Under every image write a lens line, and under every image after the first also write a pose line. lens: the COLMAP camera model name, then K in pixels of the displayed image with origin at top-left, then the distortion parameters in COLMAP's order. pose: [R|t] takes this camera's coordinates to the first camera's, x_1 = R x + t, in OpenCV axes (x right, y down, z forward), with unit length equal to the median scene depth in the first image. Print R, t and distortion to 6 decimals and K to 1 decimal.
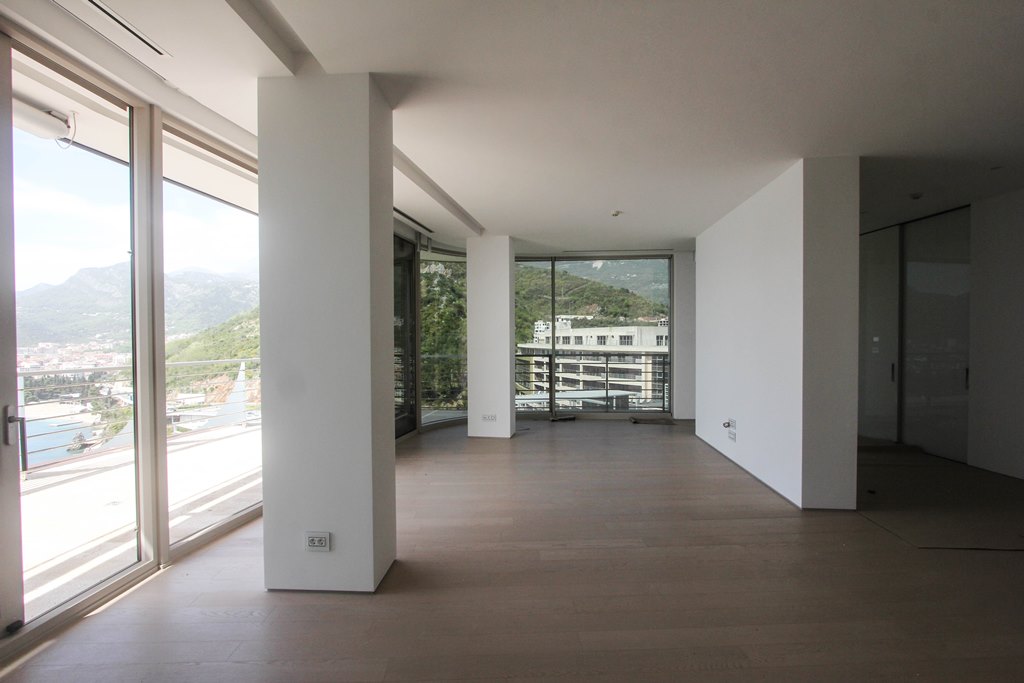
lens RADIAL K [[470.6, 0, 510.8], [0, 470.6, 345.5], [0, 0, 1]] dist [-0.015738, 0.001146]
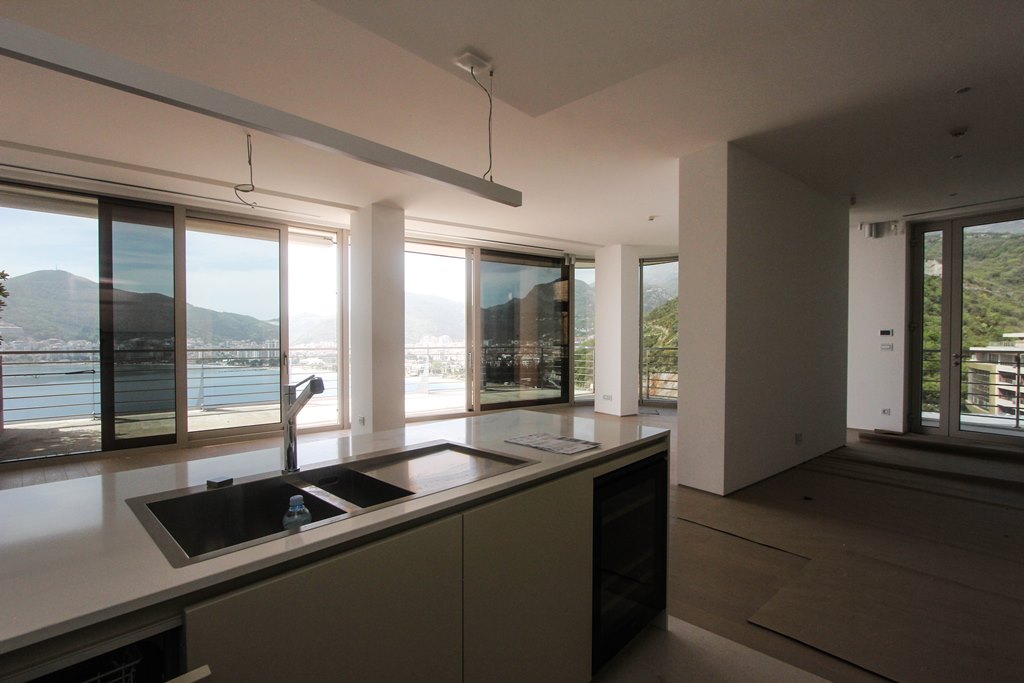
lens RADIAL K [[470.6, 0, 515.0], [0, 470.6, 347.0], [0, 0, 1]] dist [-0.015738, 0.001146]
pose [[0.705849, 0.017393, -0.708149, 0.636008], [-0.015172, 0.999840, 0.009435, 0.017241], [0.708200, 0.004085, 0.706000, -0.016227]]
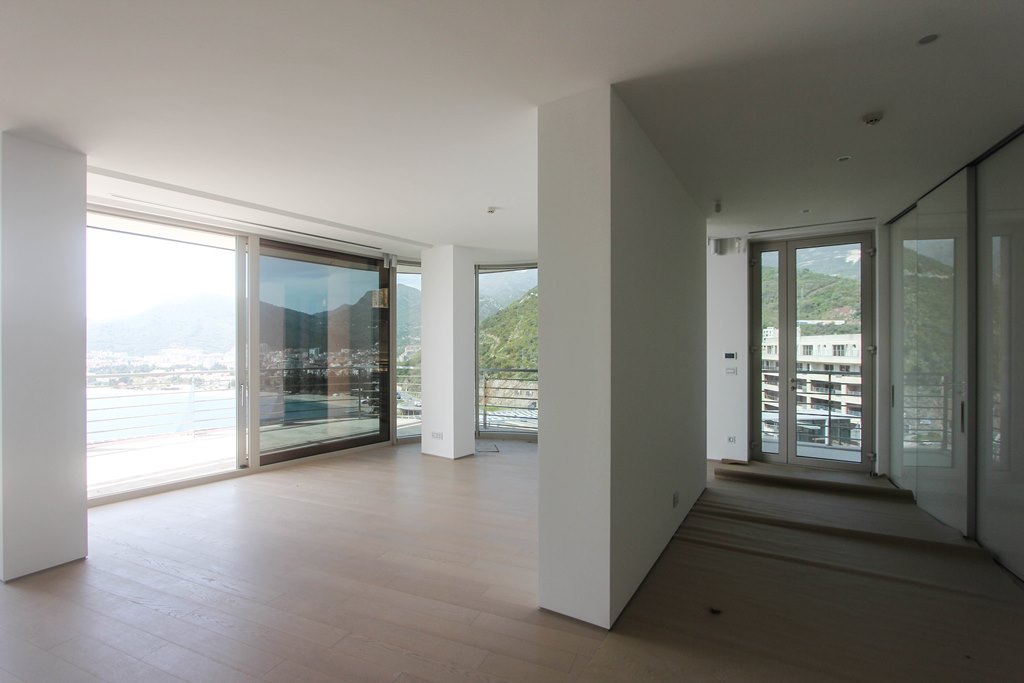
lens RADIAL K [[470.6, 0, 510.7], [0, 470.6, 348.7], [0, 0, 1]] dist [-0.015738, 0.001146]
pose [[0.901237, 0.005185, -0.433297, 0.504318], [-0.009804, 0.999916, -0.008428, -0.016851], [0.433217, 0.011843, 0.901212, 0.197426]]
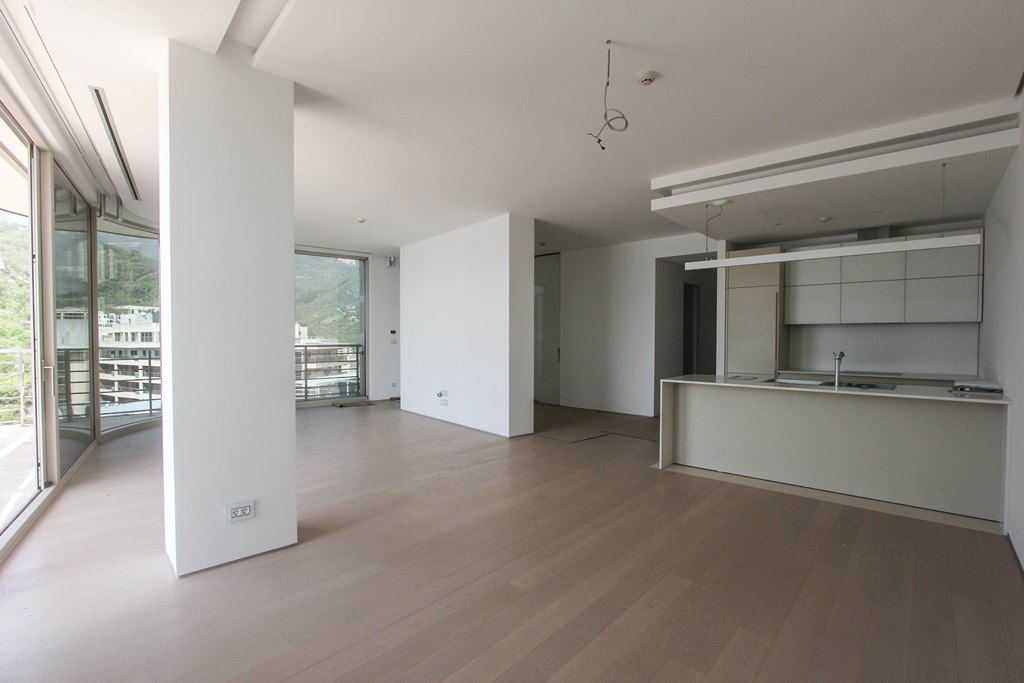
lens RADIAL K [[470.6, 0, 503.8], [0, 470.6, 347.4], [0, 0, 1]] dist [-0.015738, 0.001146]
pose [[0.708200, -0.011347, 0.705921, -0.281741], [0.004860, 0.999925, 0.011198, 0.017057], [-0.705995, -0.004500, 0.708203, -0.057580]]
